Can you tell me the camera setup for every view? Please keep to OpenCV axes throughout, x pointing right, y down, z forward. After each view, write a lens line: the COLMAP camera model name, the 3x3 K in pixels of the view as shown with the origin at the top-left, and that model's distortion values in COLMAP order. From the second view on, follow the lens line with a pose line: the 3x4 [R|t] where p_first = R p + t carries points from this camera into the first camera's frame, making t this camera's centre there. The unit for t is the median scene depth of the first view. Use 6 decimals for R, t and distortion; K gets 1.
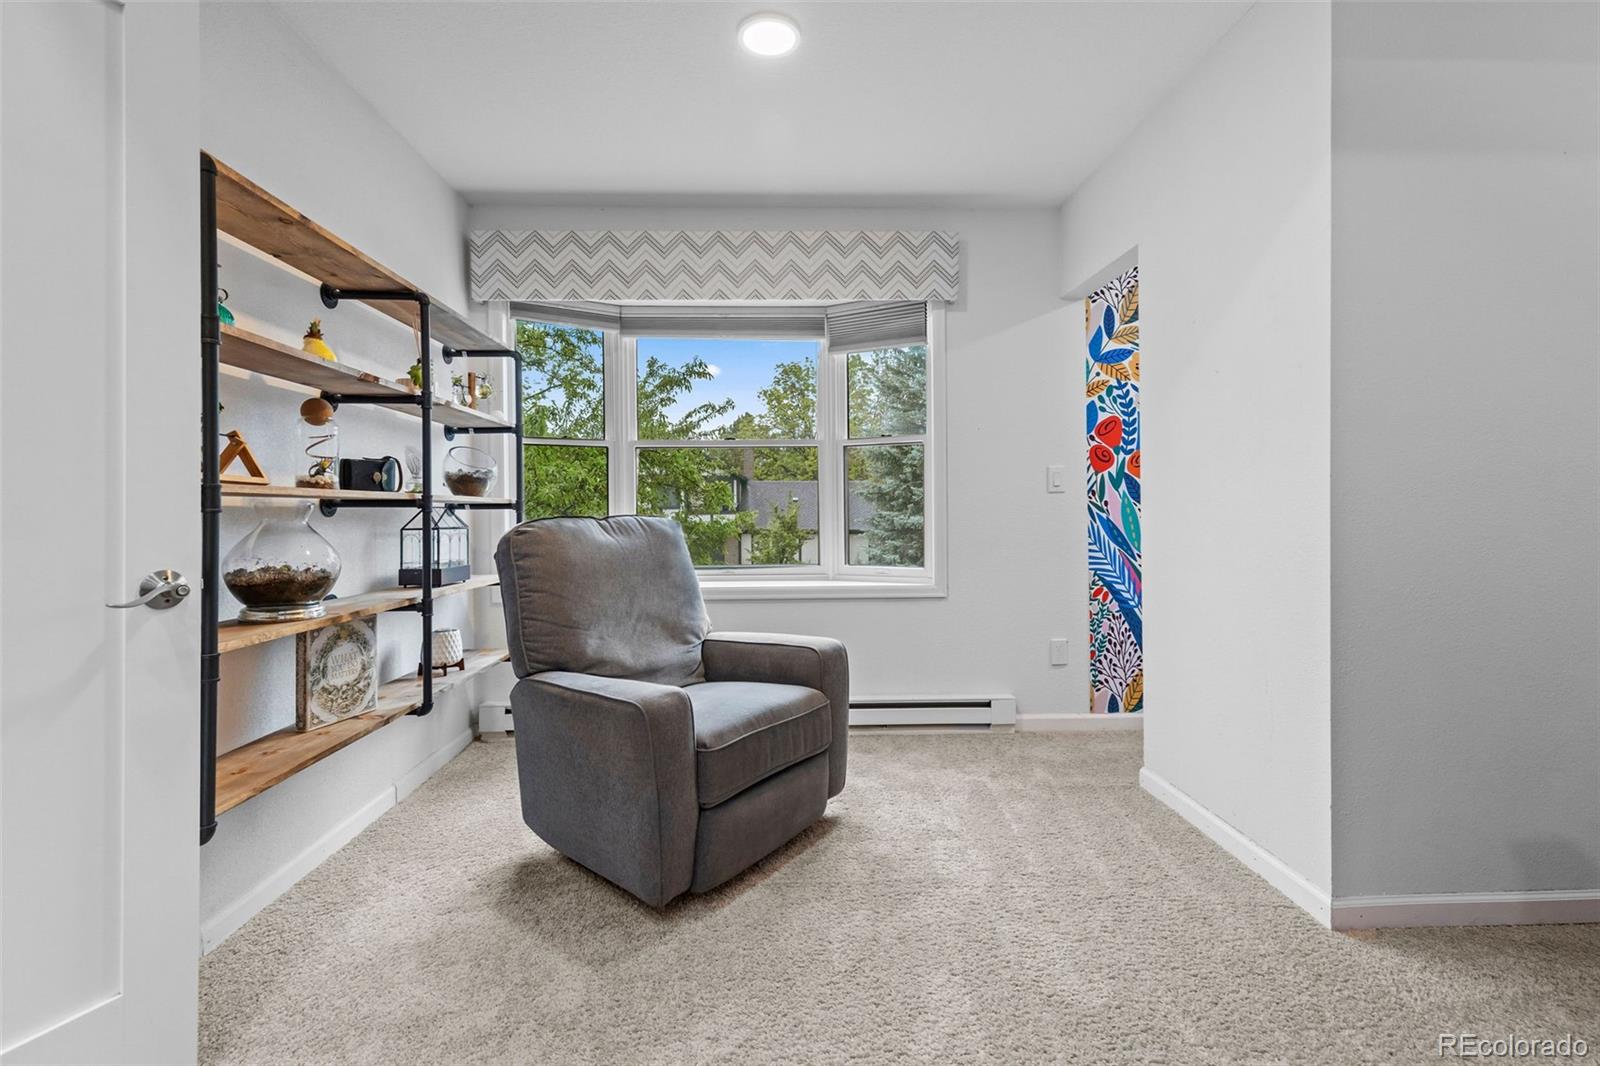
lens RADIAL K [[722.4, 0, 801.7], [0, 722.4, 512.4], [0, 0, 1]] dist [0.011221, -0.001831]
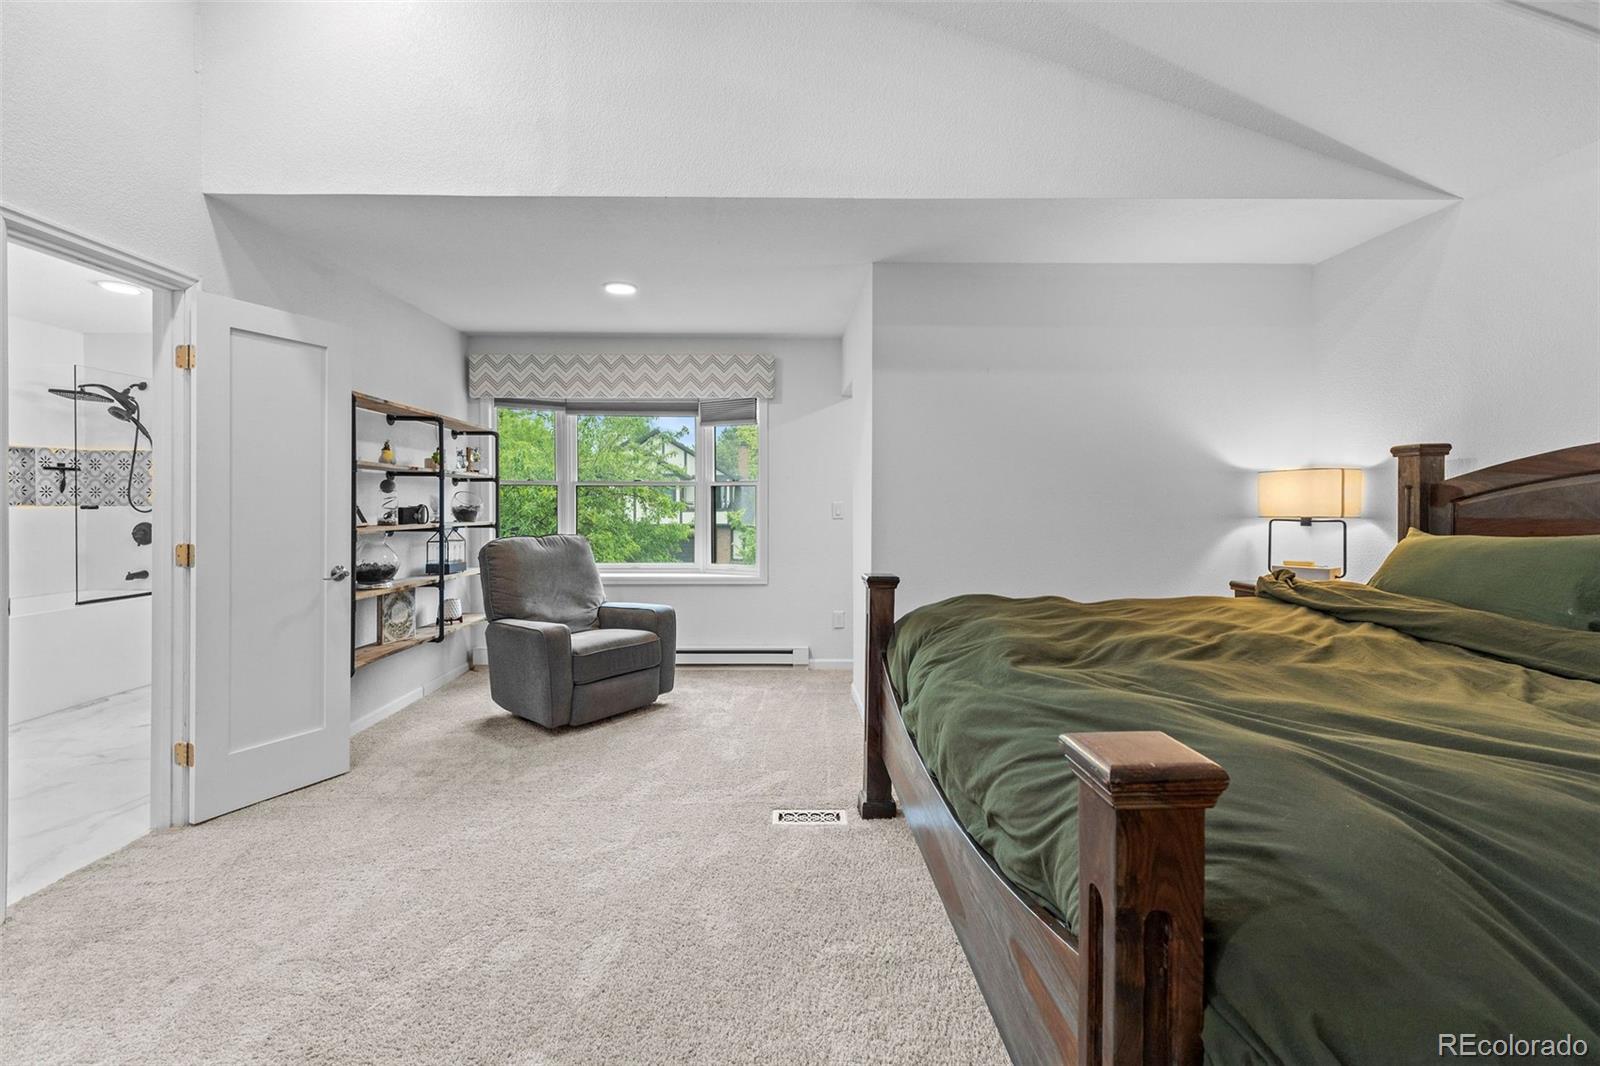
lens RADIAL K [[722.4, 0, 800.2], [0, 722.4, 509.0], [0, 0, 1]] dist [0.011221, -0.001831]
pose [[0.999826, 0.007569, -0.017029, 0.369188], [-0.007513, 0.999966, 0.003363, -0.066169], [0.017054, -0.003235, 0.999849, -0.716934]]
